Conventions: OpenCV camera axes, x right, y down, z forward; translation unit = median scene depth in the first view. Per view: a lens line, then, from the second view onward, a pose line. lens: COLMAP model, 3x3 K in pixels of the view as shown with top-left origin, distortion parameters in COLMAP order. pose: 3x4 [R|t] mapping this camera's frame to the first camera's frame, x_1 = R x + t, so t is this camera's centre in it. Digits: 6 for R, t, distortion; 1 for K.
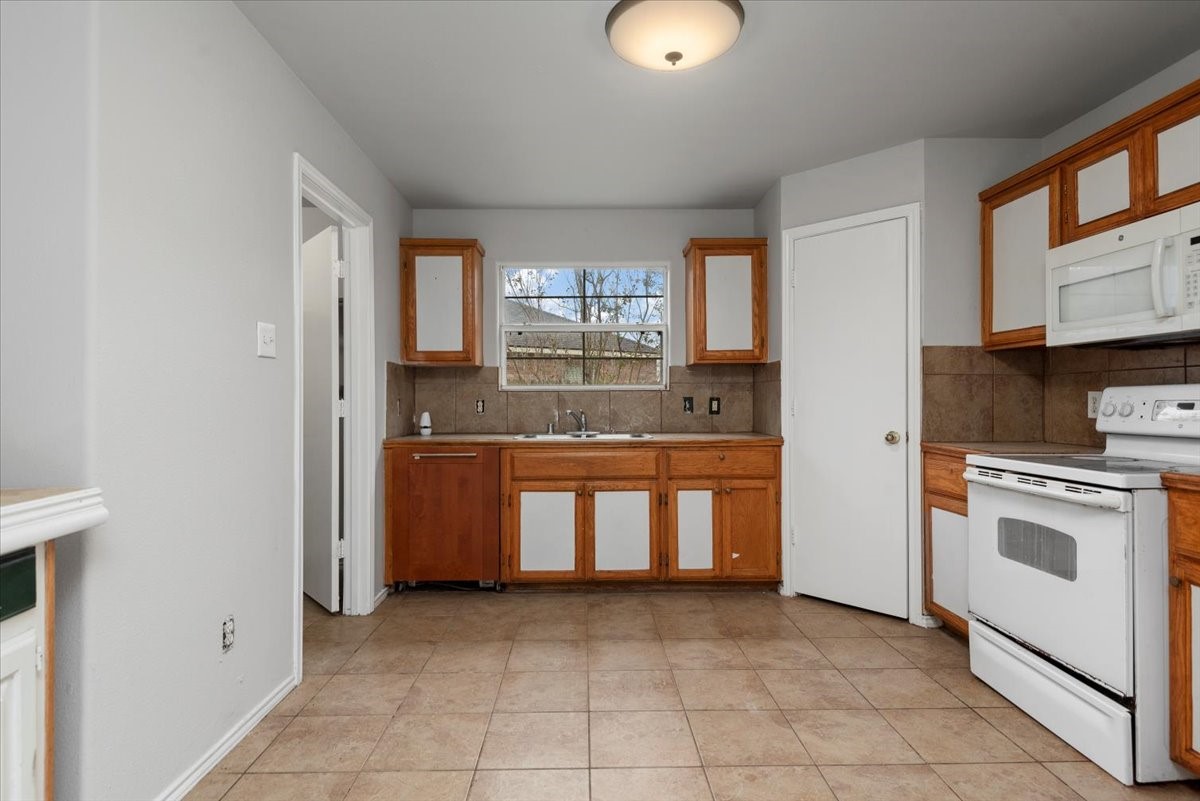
lens RADIAL K [[634.1, 0, 605.5], [0, 634.1, 389.5], [0, 0, 1]] dist [0.005801, -0.001334]
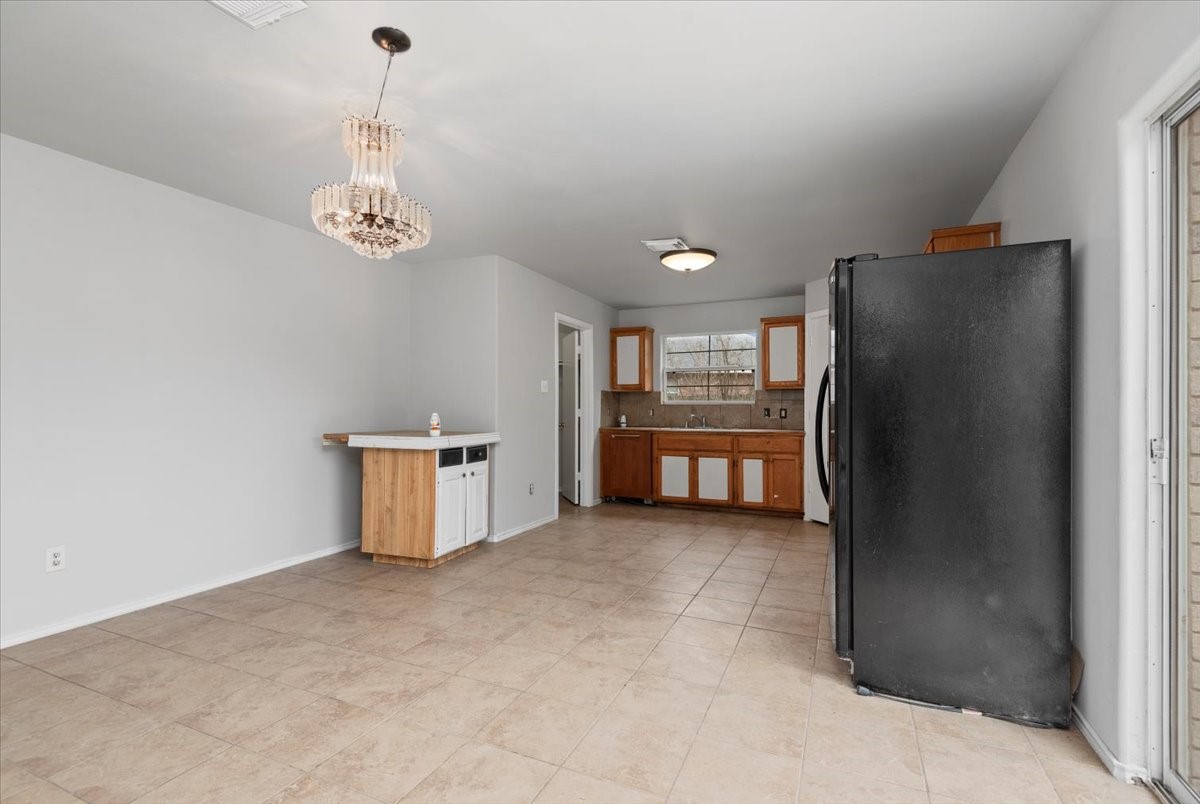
lens RADIAL K [[545.1, 0, 599.4], [0, 545.1, 406.9], [0, 0, 1]] dist [0.008167, -0.005088]
pose [[0.902294, 0.004277, -0.431101, 0.419614], [0.000354, 0.999943, 0.010661, -0.008739], [0.431122, -0.009772, 0.902241, -0.612852]]
